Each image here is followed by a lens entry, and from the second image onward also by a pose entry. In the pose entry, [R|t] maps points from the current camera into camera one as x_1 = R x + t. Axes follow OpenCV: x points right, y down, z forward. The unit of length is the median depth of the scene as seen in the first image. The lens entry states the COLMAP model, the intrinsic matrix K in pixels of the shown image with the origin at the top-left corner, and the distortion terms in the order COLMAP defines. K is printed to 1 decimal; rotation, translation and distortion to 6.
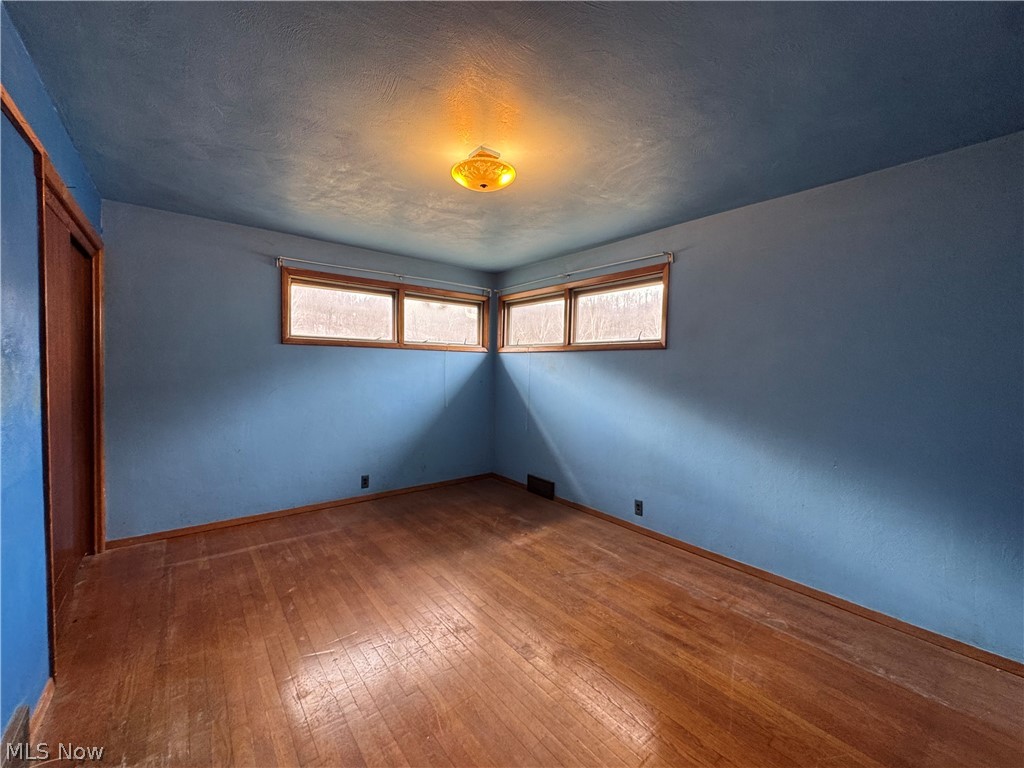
lens RADIAL K [[408.0, 0, 510.8], [0, 408.0, 376.9], [0, 0, 1]] dist [-0.003663, 0.000053]
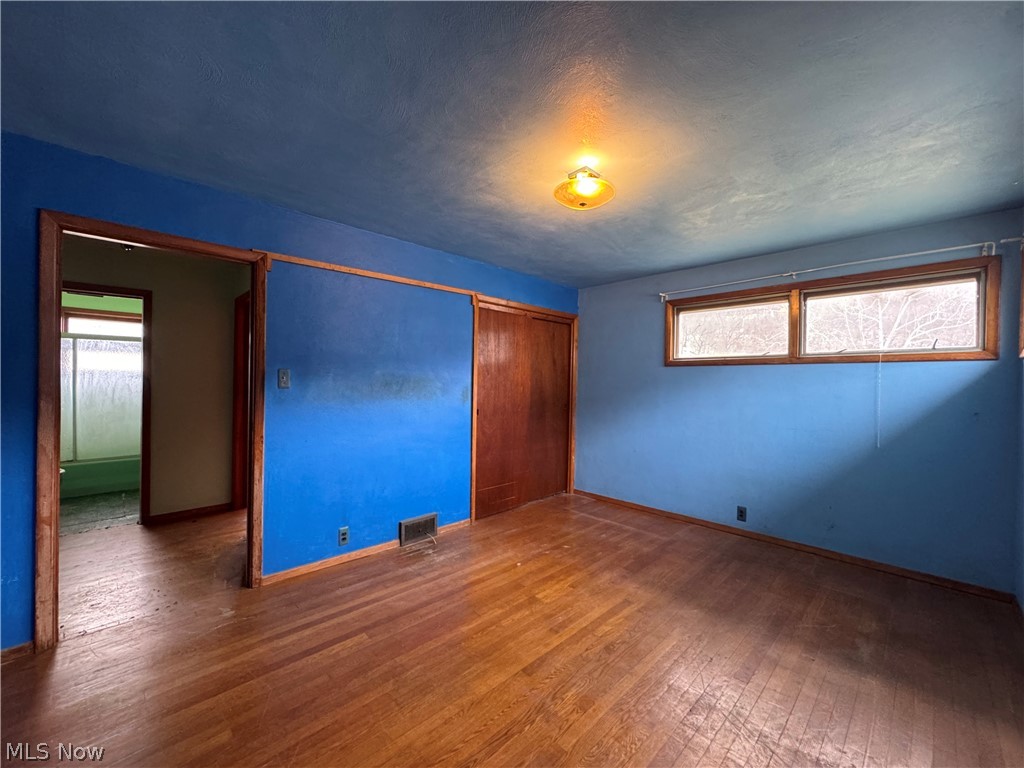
lens RADIAL K [[408.0, 0, 509.9], [0, 408.0, 378.3], [0, 0, 1]] dist [-0.003663, 0.000053]
pose [[0.101874, -0.024429, -0.994497, 0.582567], [-0.032911, 0.999068, -0.027913, 0.000152], [0.994253, 0.035574, 0.100976, 0.460977]]
